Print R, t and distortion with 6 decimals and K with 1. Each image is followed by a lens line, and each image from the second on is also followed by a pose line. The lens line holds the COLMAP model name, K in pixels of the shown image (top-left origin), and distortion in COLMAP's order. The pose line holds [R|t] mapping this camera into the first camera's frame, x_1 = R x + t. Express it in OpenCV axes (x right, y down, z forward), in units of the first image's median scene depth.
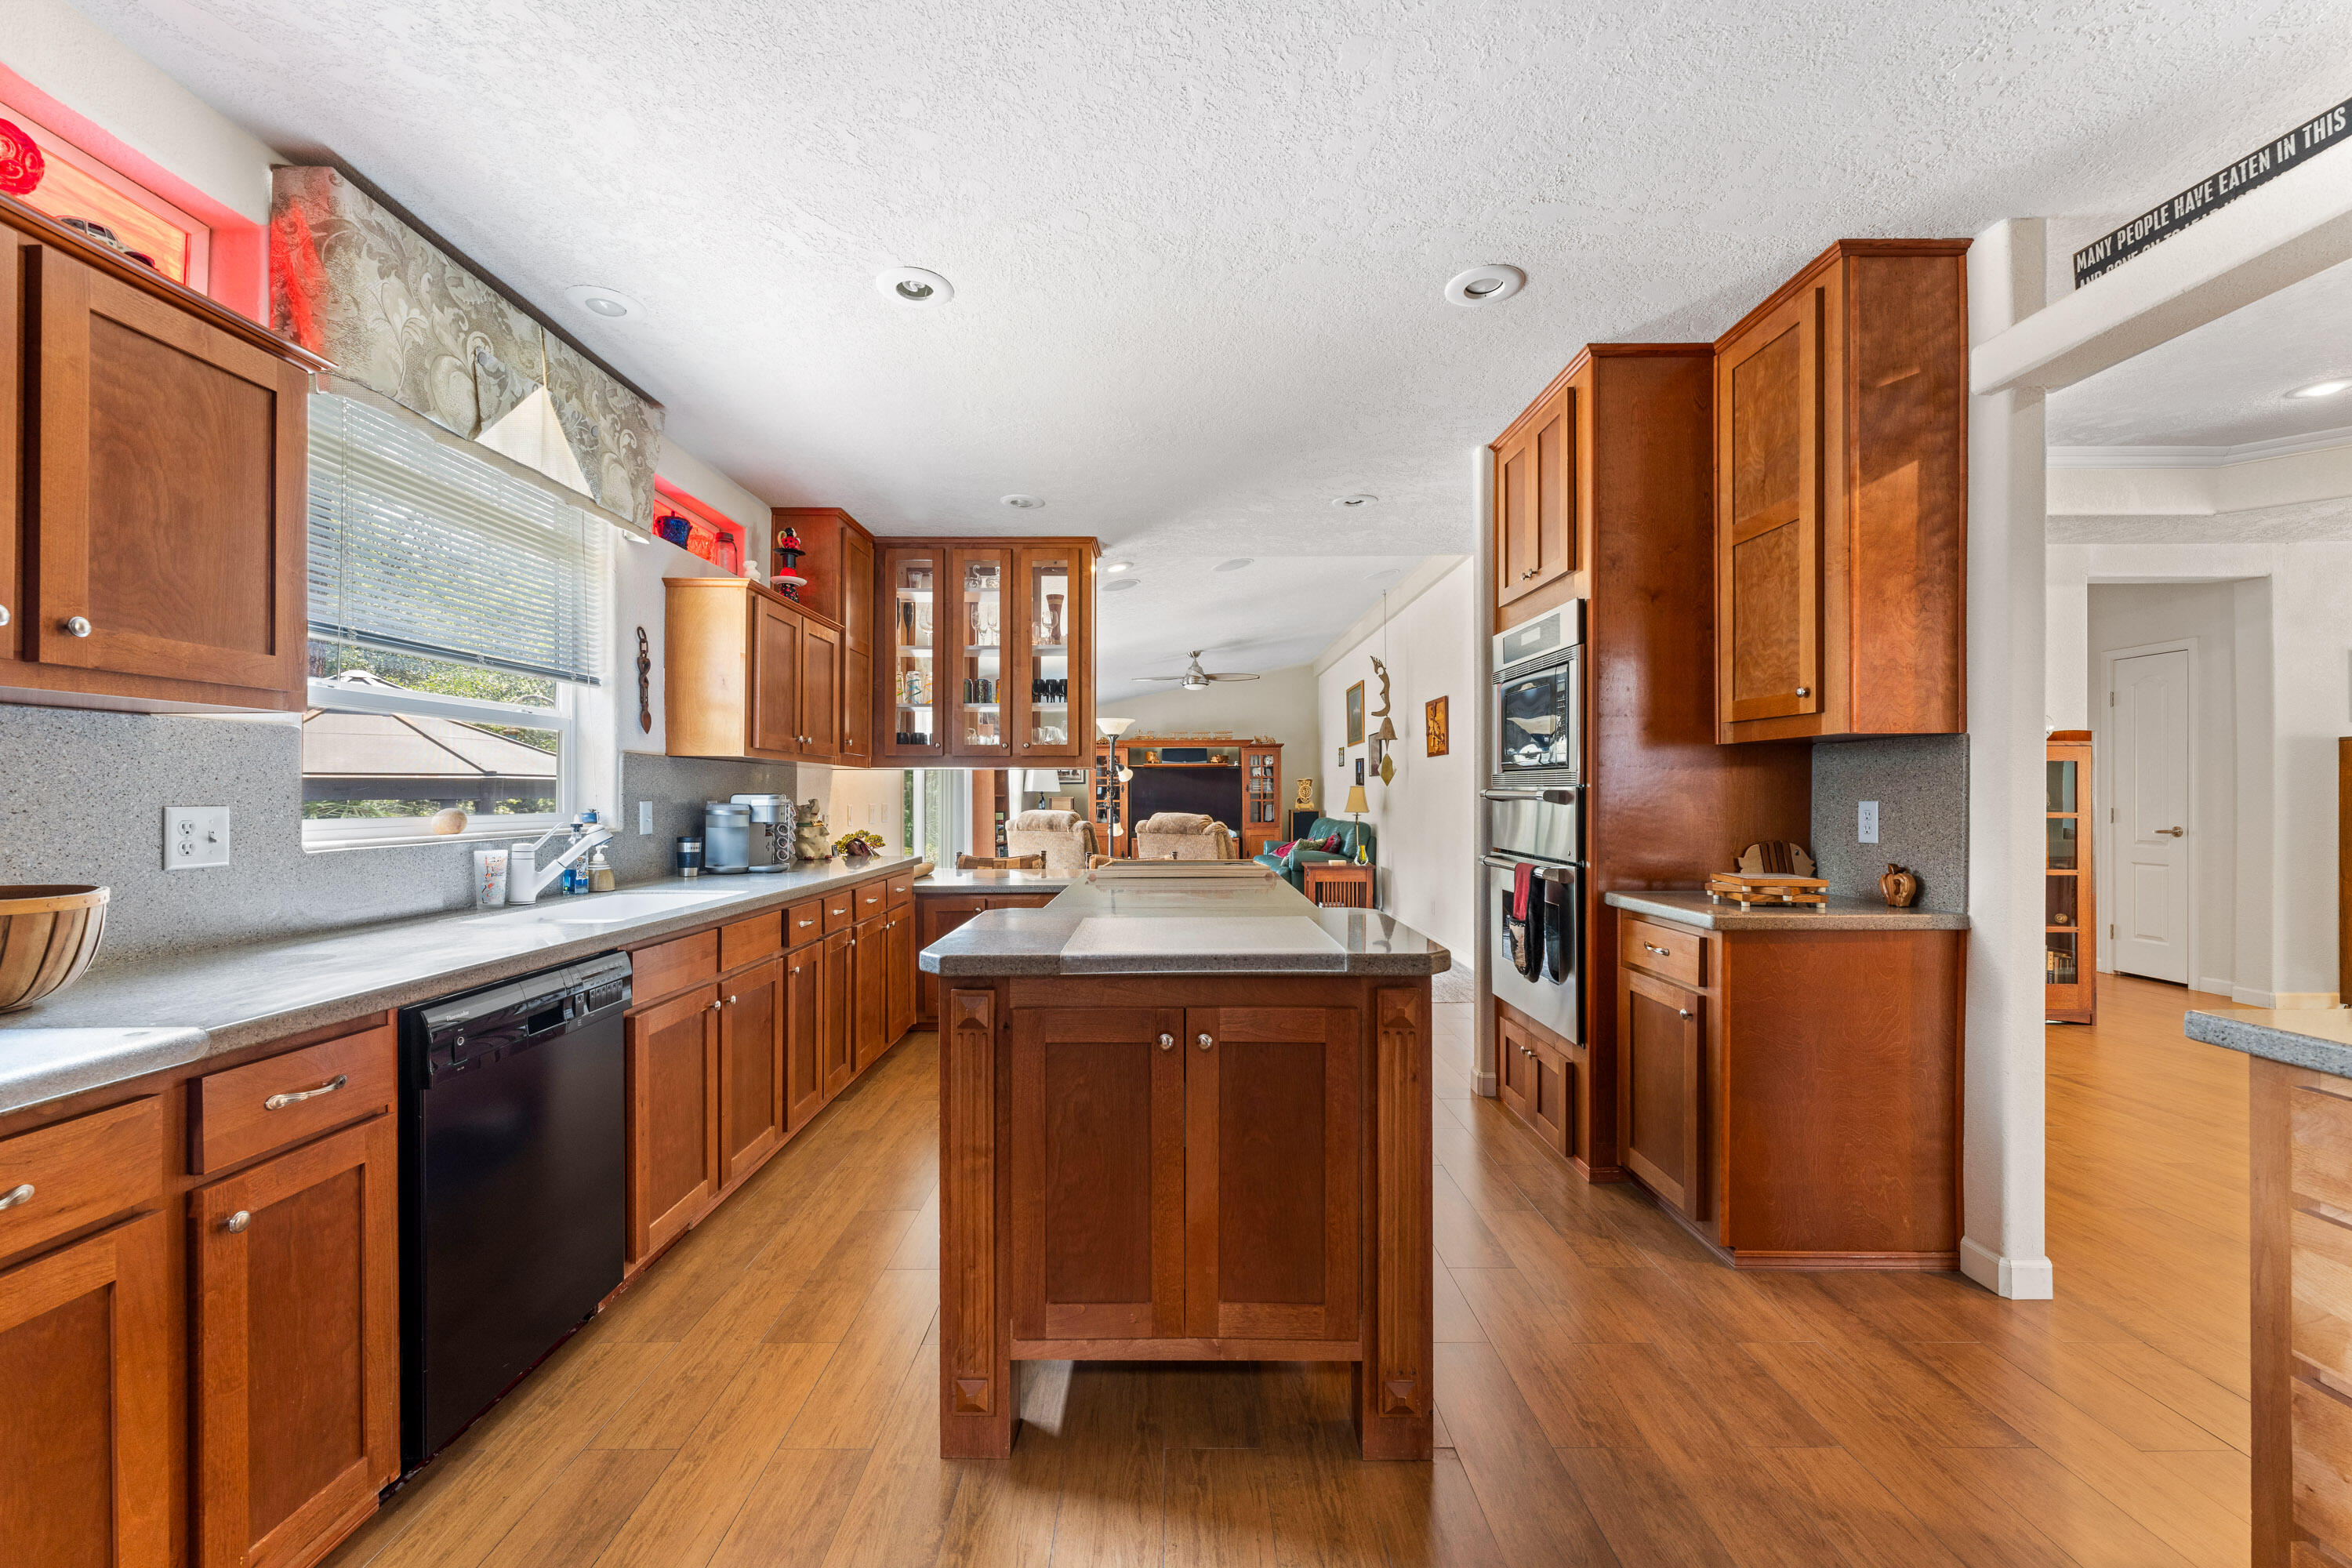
lens RADIAL K [[955.0, 0, 1167.8], [0, 955.0, 789.3], [0, 0, 1]] dist [-0.001499, -0.000214]
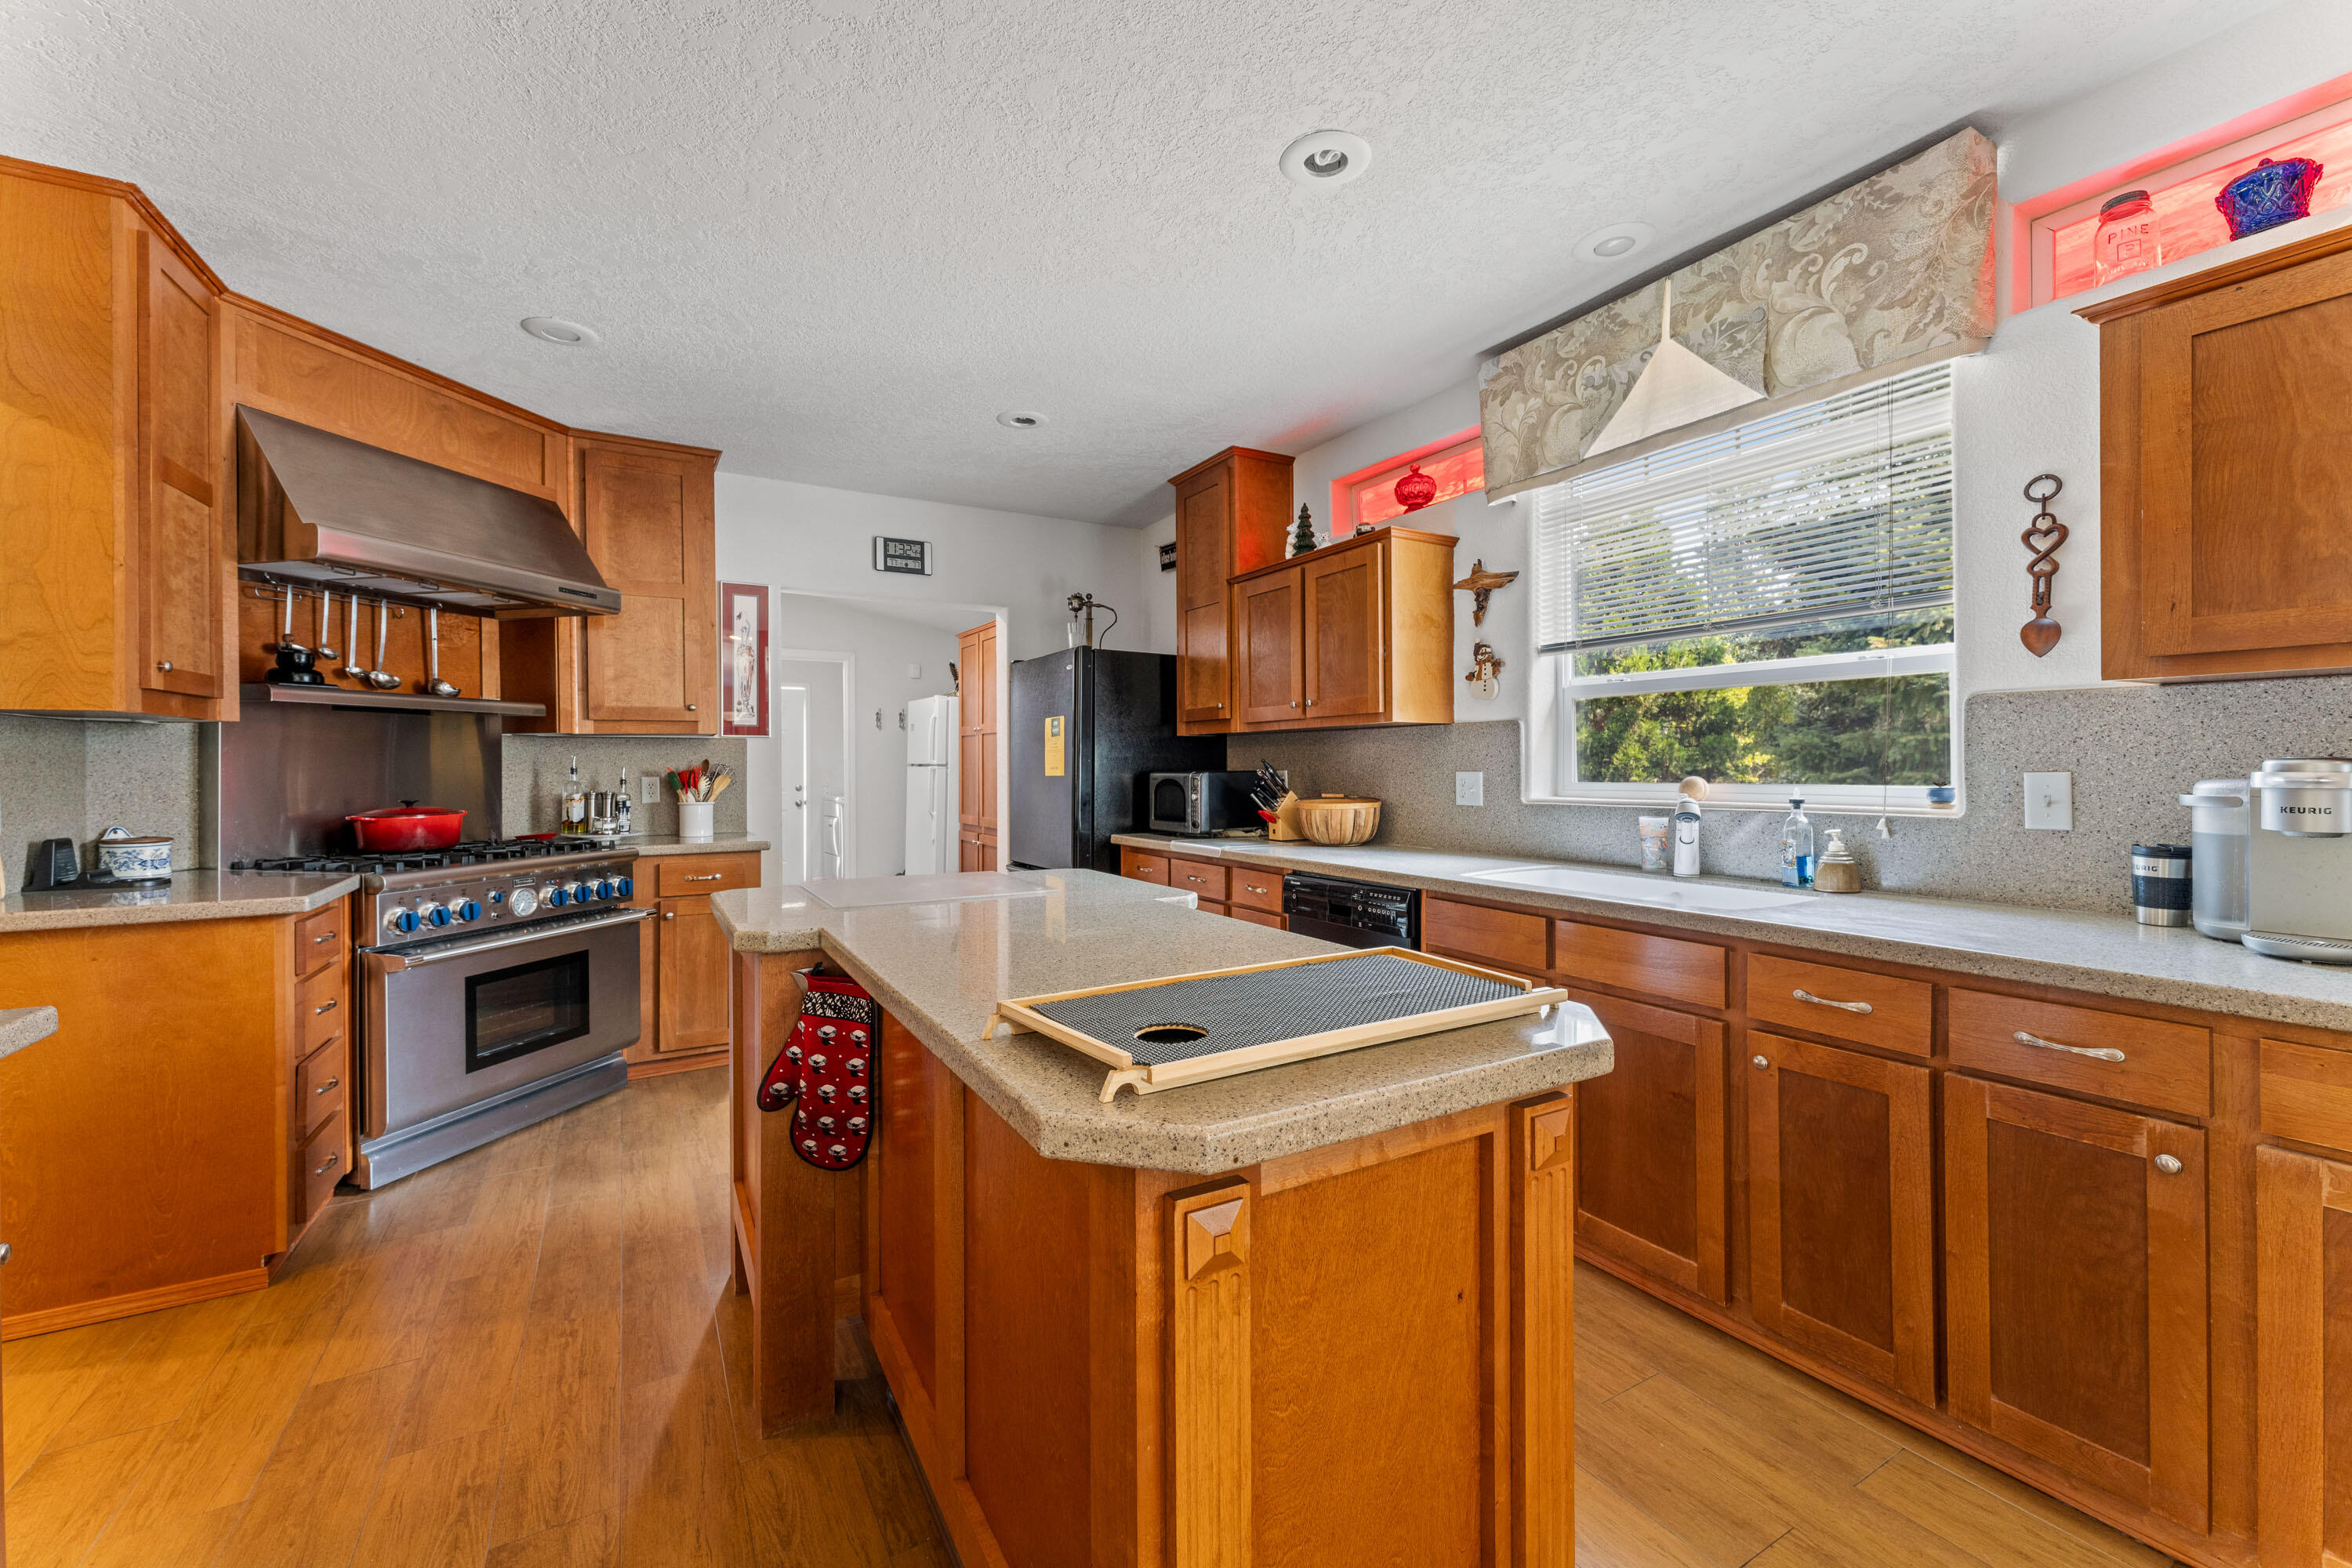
lens RADIAL K [[955.0, 0, 1166.5], [0, 955.0, 776.9], [0, 0, 1]] dist [-0.001499, -0.000214]
pose [[-0.871024, 0.007749, -0.491179, 0.234077], [0.006422, 0.999970, 0.004386, 0.009837], [0.491199, 0.000666, -0.871047, 1.428811]]
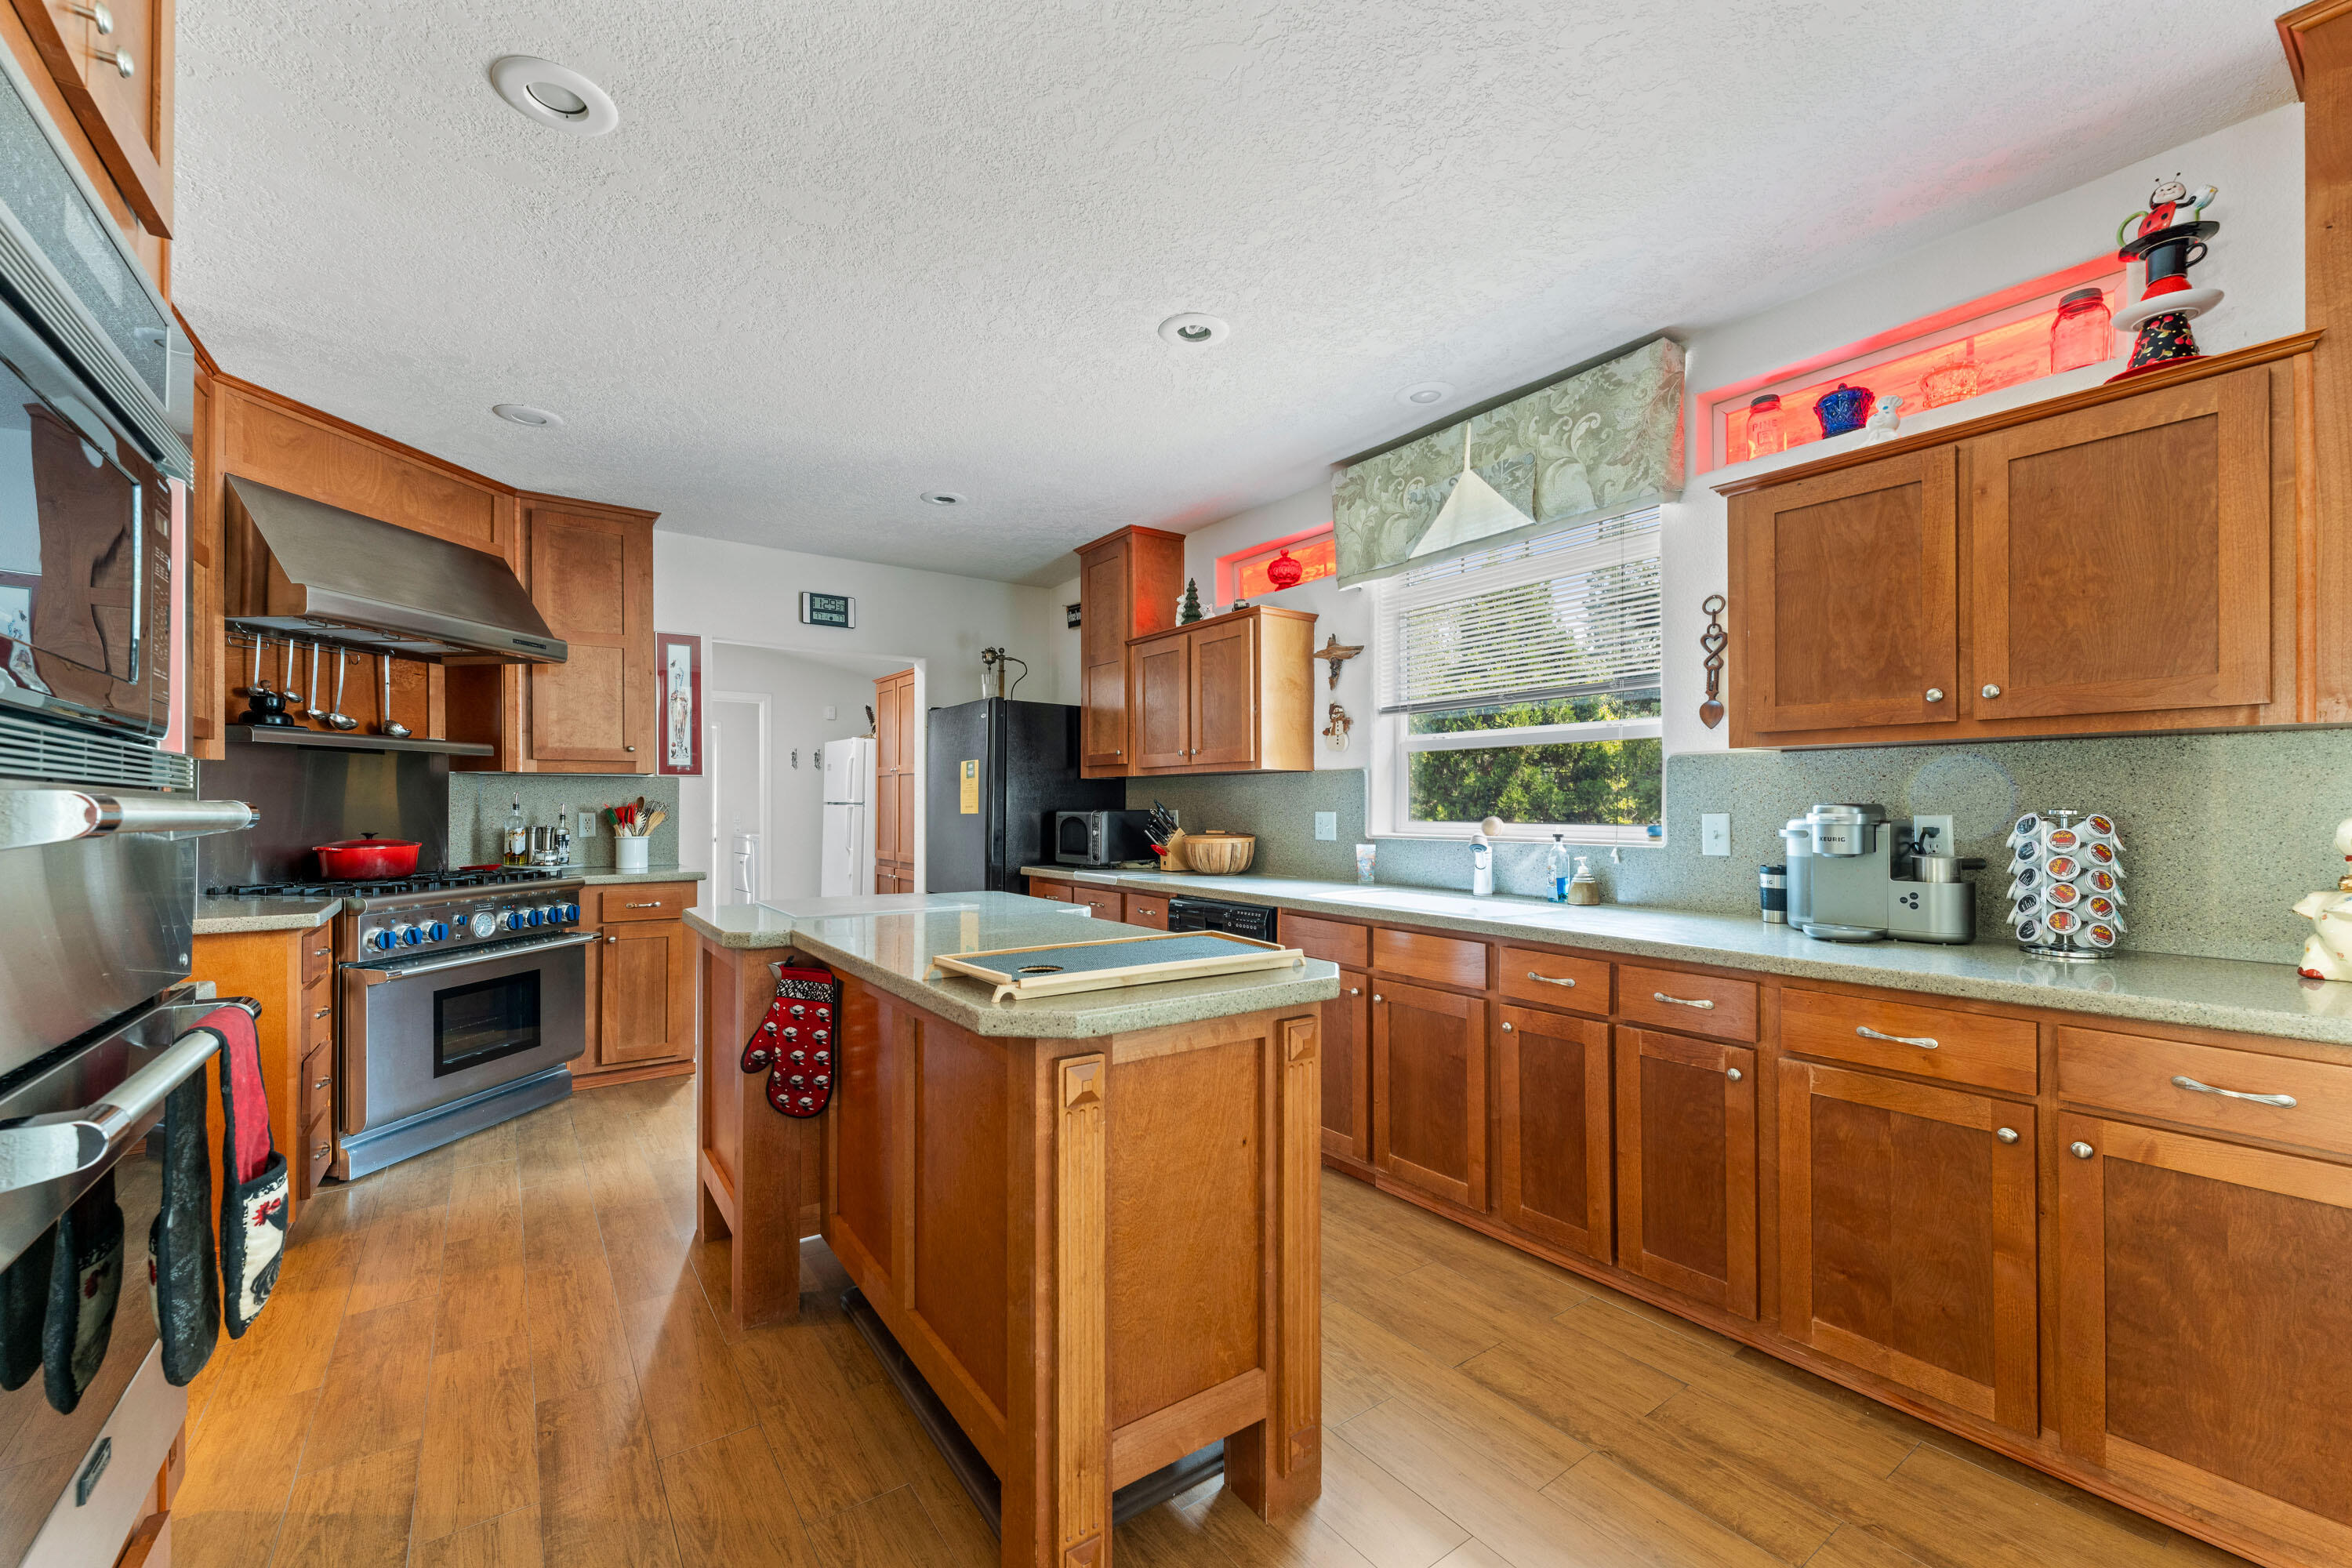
lens RADIAL K [[955.0, 0, 1170.0], [0, 955.0, 813.5], [0, 0, 1]] dist [-0.001499, -0.000214]
pose [[-0.819138, 0.001486, -0.573594, 0.317832], [0.001190, 0.999999, 0.000891, 0.012092], [0.573595, 0.000047, -0.819139, 1.597527]]
